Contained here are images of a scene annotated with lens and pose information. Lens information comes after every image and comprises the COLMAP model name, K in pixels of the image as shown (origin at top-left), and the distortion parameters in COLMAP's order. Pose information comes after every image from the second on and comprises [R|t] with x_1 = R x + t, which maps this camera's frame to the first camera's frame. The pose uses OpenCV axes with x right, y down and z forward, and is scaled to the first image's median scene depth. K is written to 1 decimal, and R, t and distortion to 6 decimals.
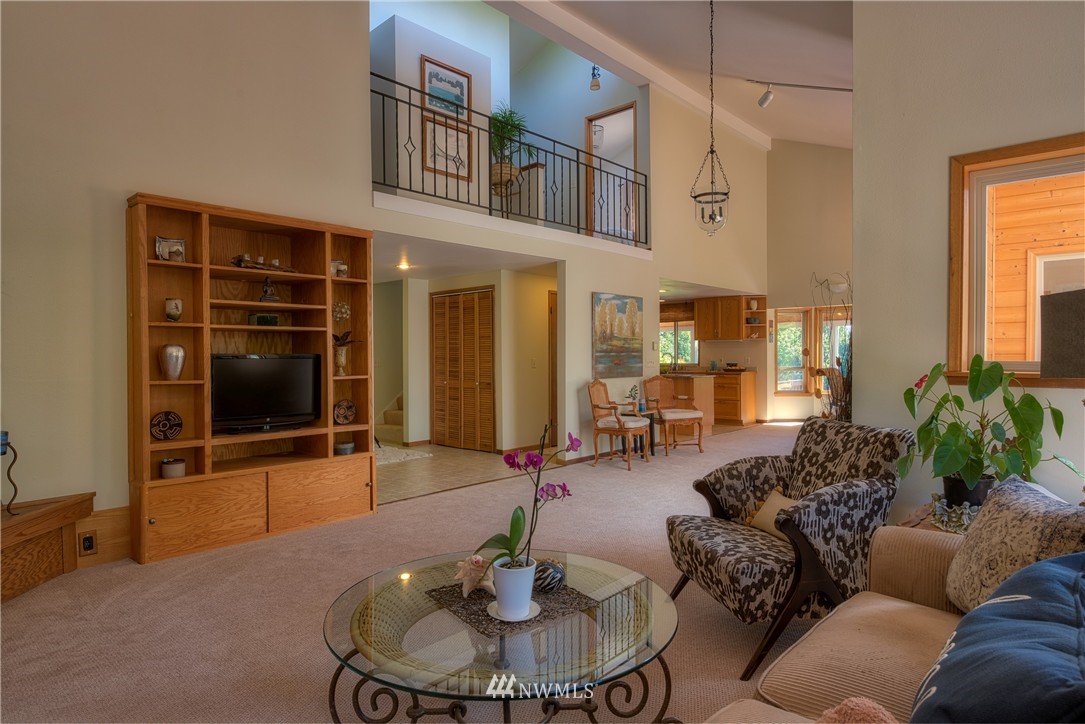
lens RADIAL K [[617.5, 0, 542.5], [0, 617.5, 362.0], [0, 0, 1]] dist [0.003164, -0.012506]
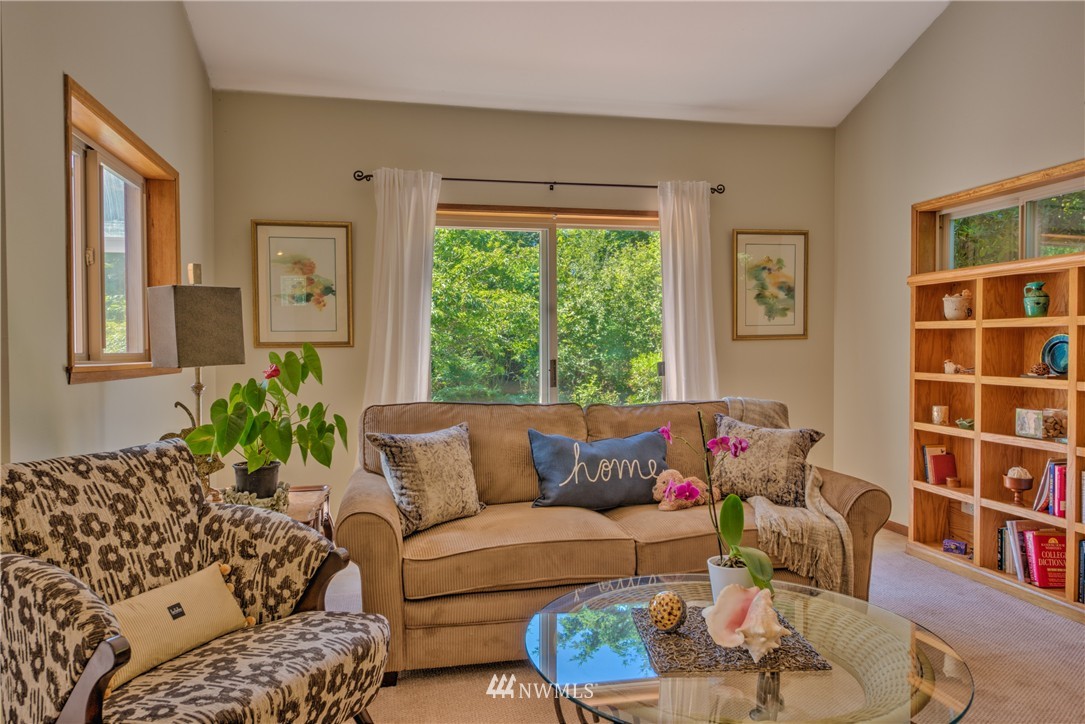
lens RADIAL K [[717.4, 0, 542.5], [0, 717.4, 362.0], [0, 0, 1]] dist [0.000523, -0.001945]
pose [[-0.826677, -0.004622, 0.562658, -0.283766], [0.010760, 0.999654, 0.024022, -0.004011], [-0.562574, 0.025912, -0.826341, 1.379212]]
